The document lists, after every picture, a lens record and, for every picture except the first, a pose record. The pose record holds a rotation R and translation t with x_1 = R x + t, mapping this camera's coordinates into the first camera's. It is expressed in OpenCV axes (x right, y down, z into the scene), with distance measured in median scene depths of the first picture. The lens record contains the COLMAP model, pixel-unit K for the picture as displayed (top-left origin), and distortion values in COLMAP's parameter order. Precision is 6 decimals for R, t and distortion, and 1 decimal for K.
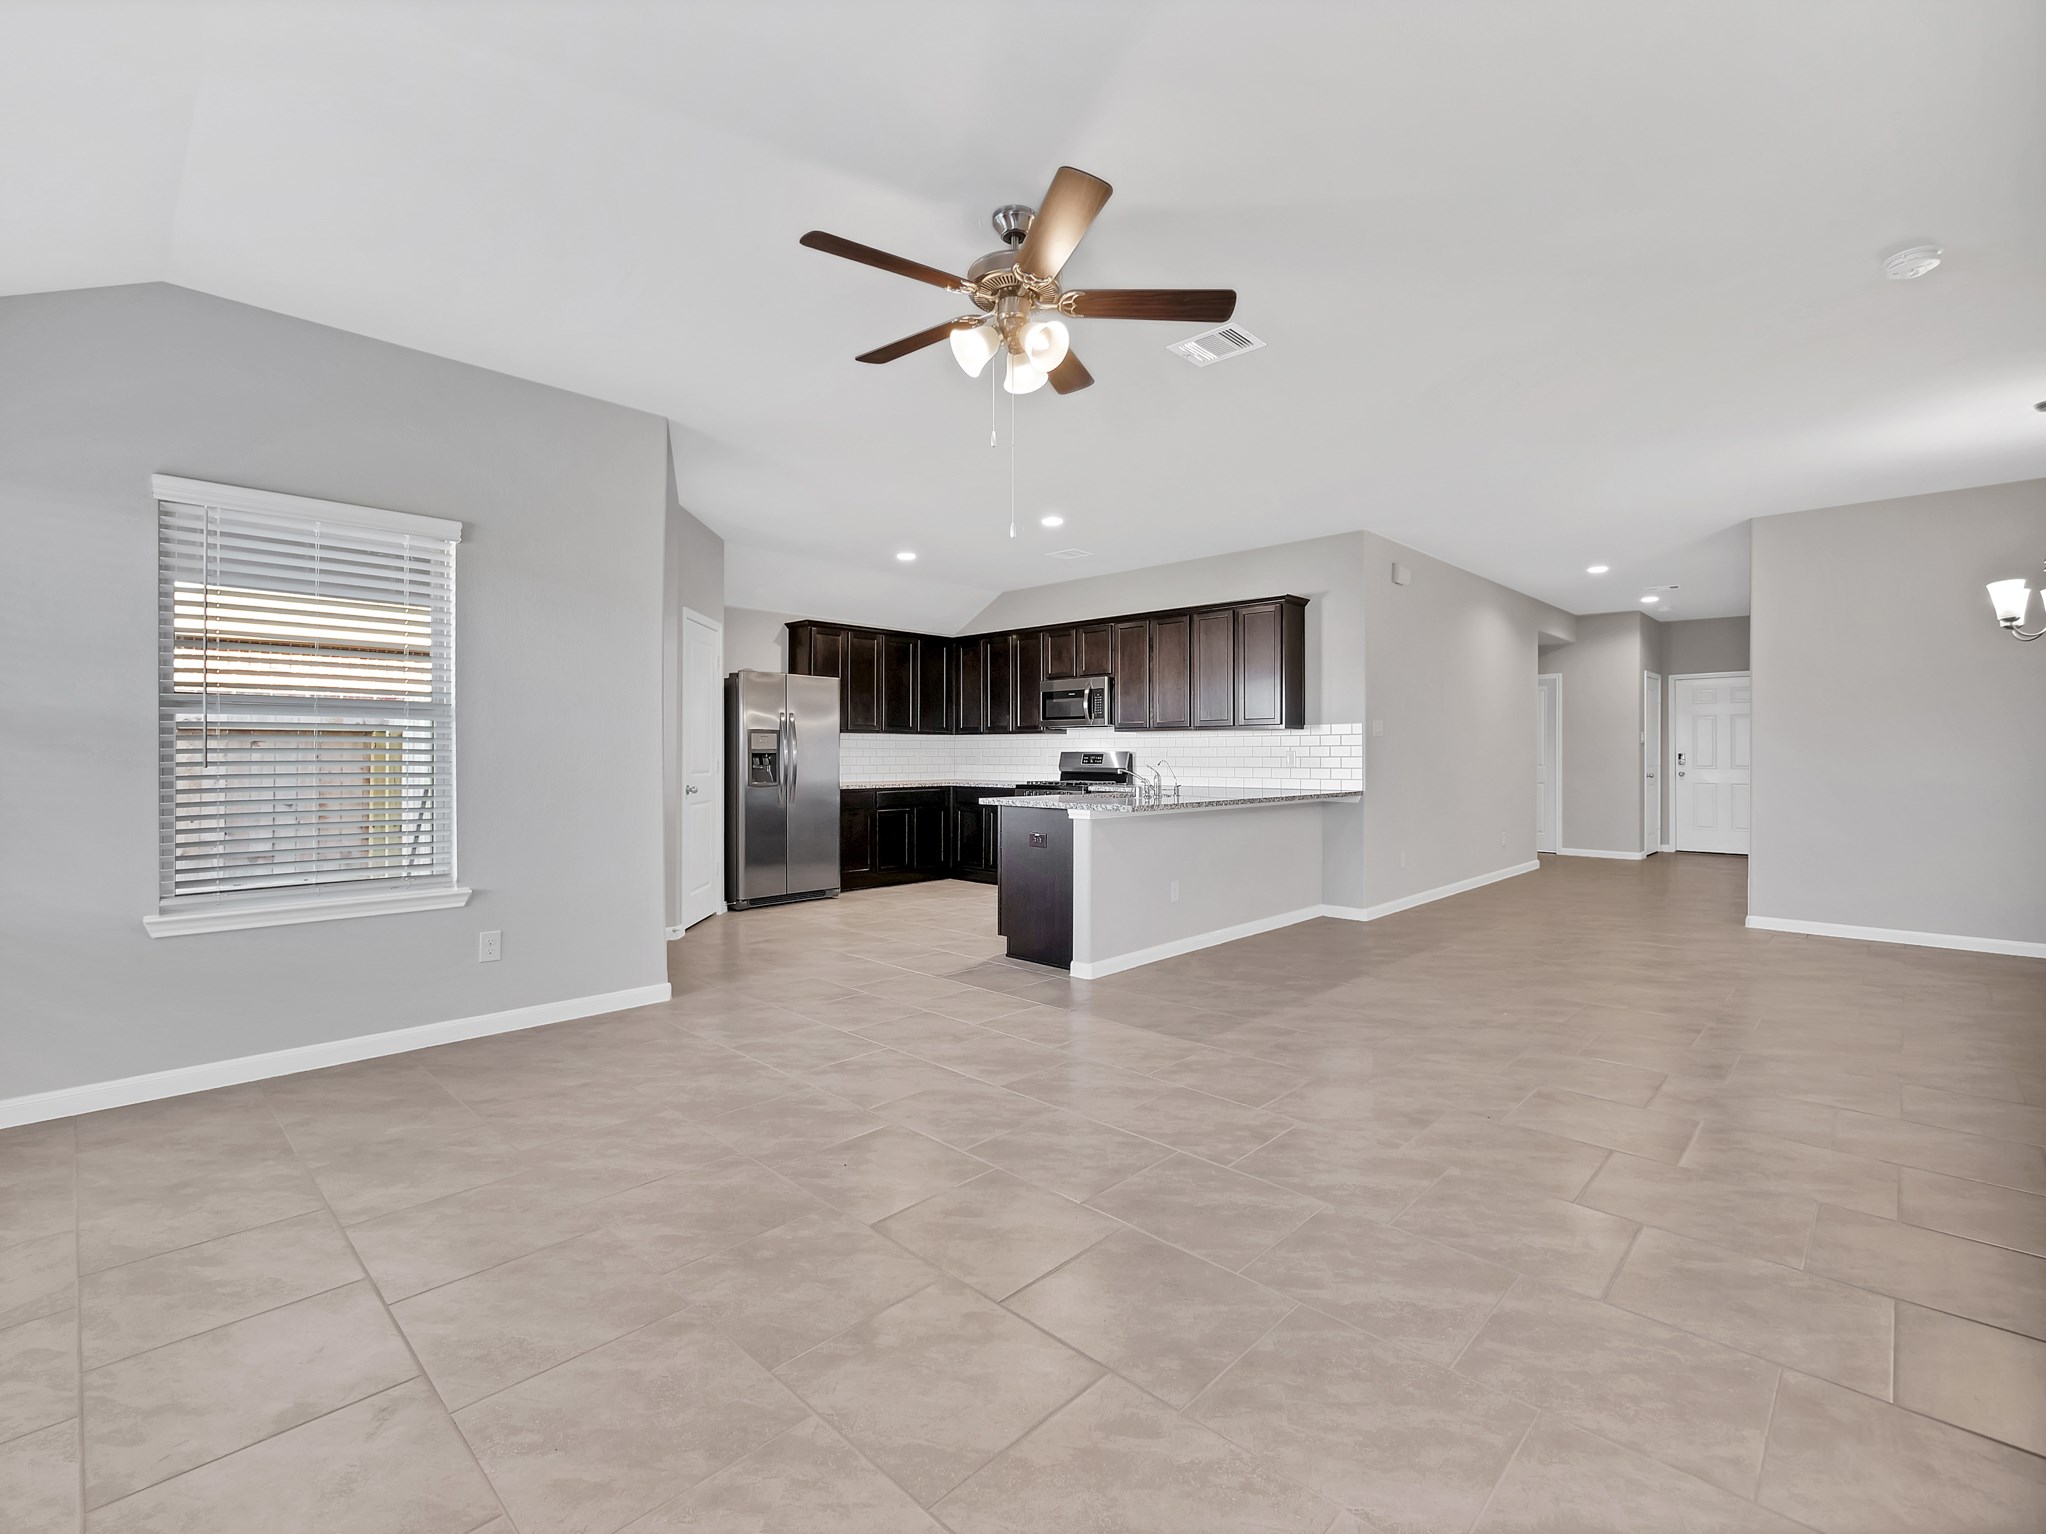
lens RADIAL K [[903.6, 0, 1013.7], [0, 903.6, 756.6], [0, 0, 1]] dist [-0.002102, -0.000074]
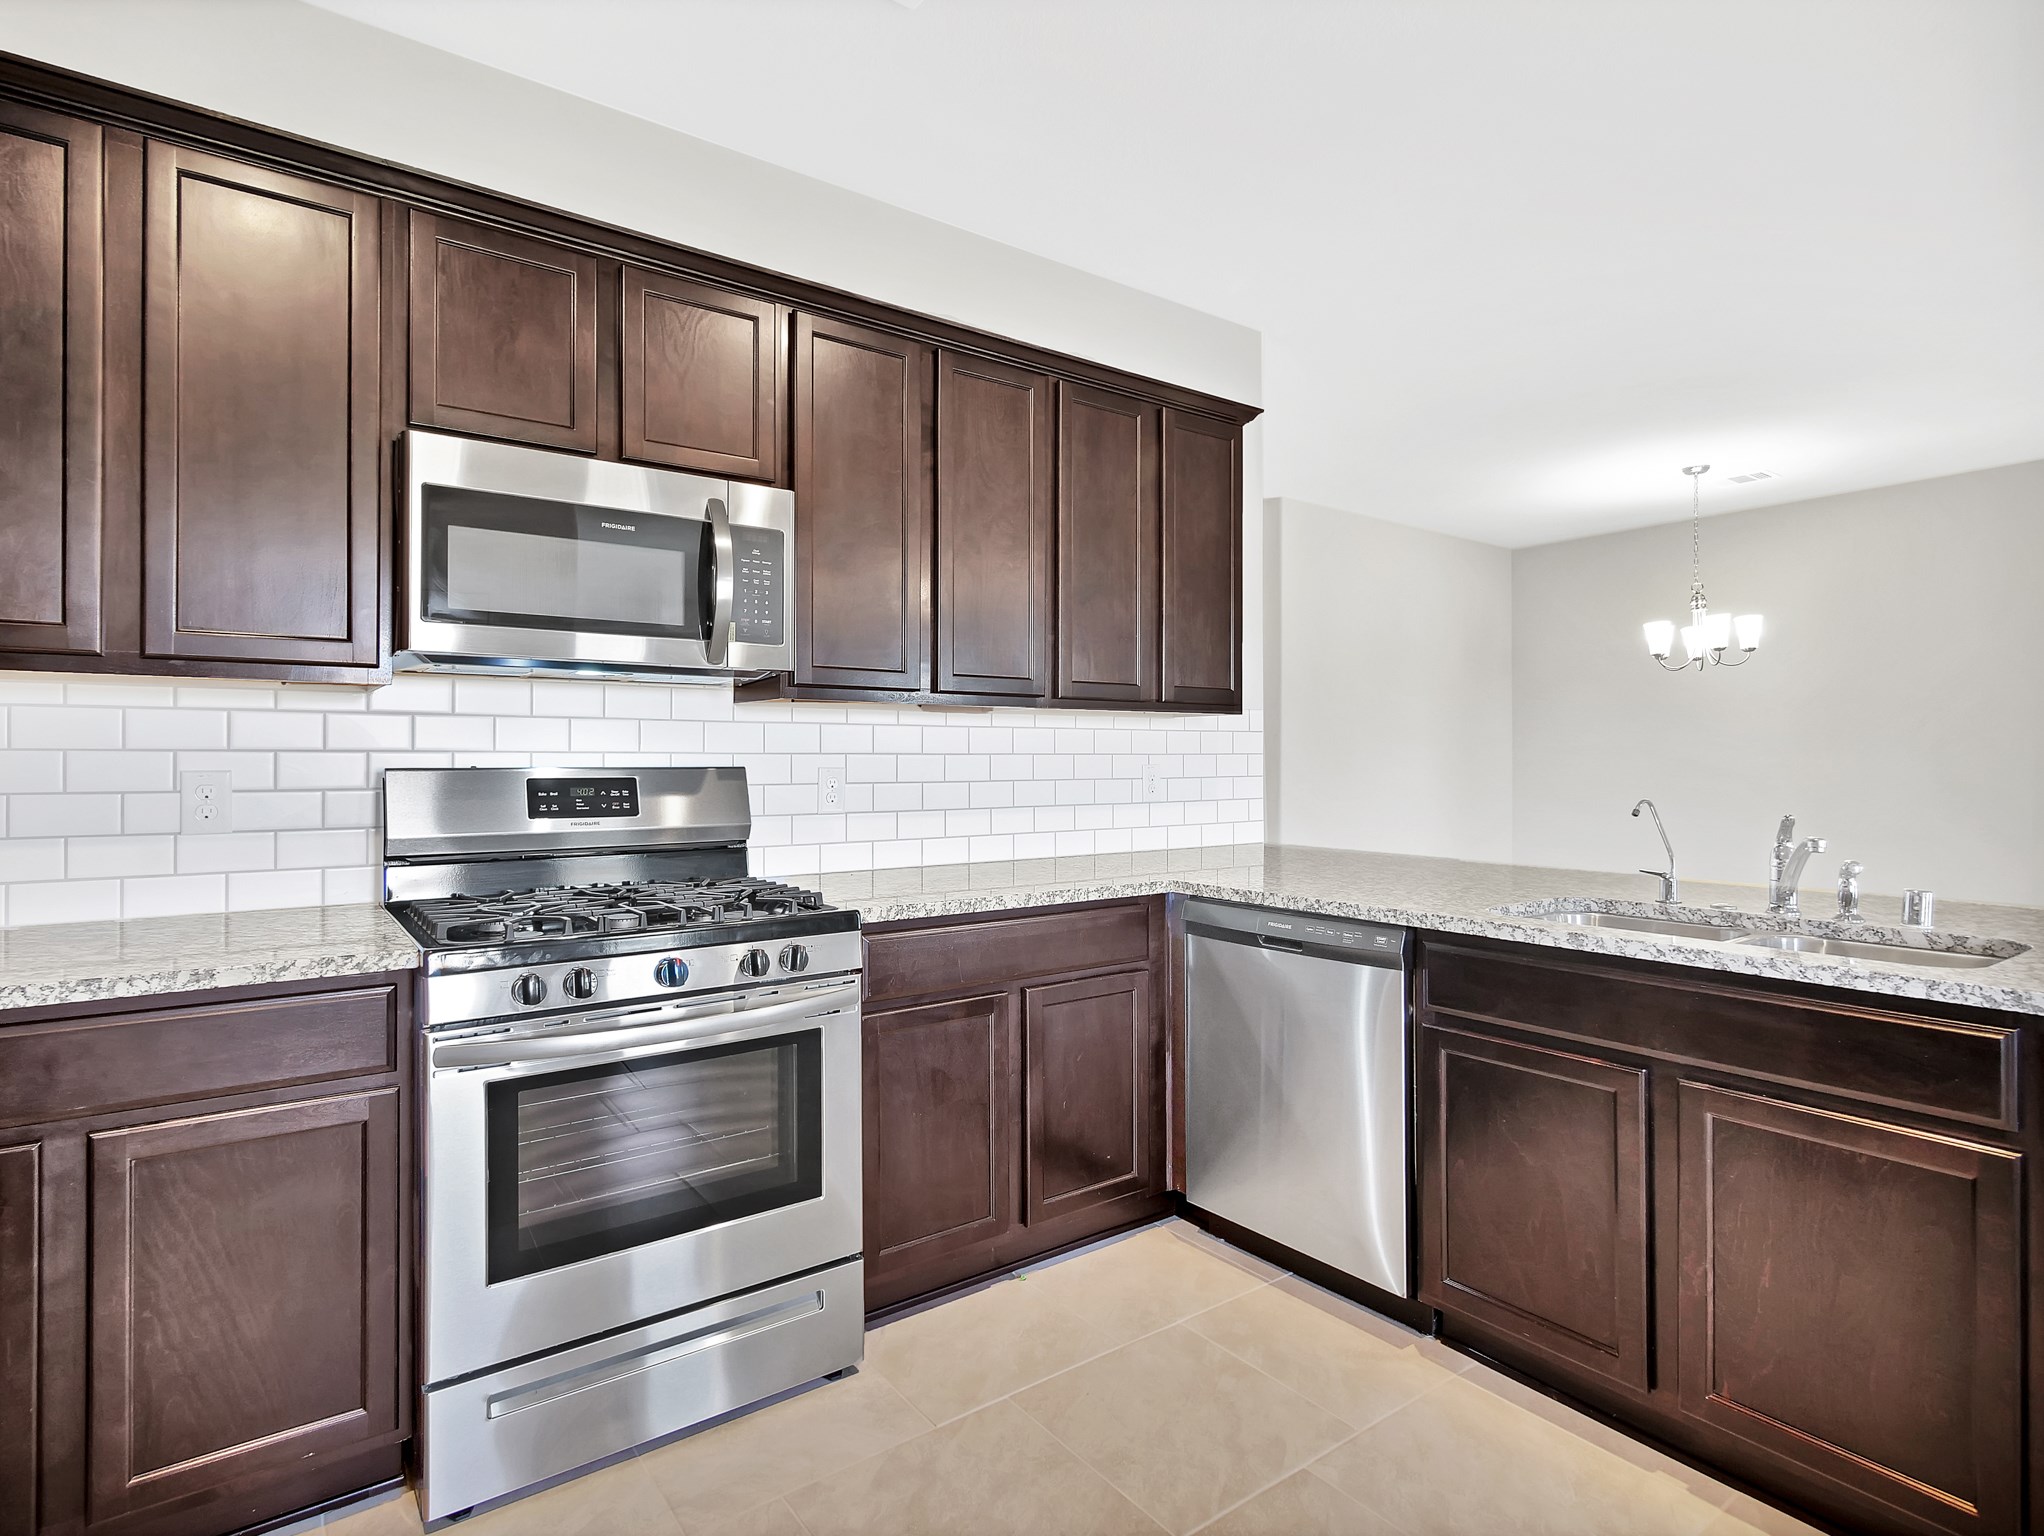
lens RADIAL K [[1067.3, 0, 1022.0], [0, 1067.3, 756.5], [0, 0, 1]] dist [0.005285, 0.000951]
pose [[0.170088, 0.001343, 0.985428, -0.214823], [0.002596, 0.999995, -0.001811, -0.009241], [-0.985425, 0.002866, 0.170084, 0.940826]]
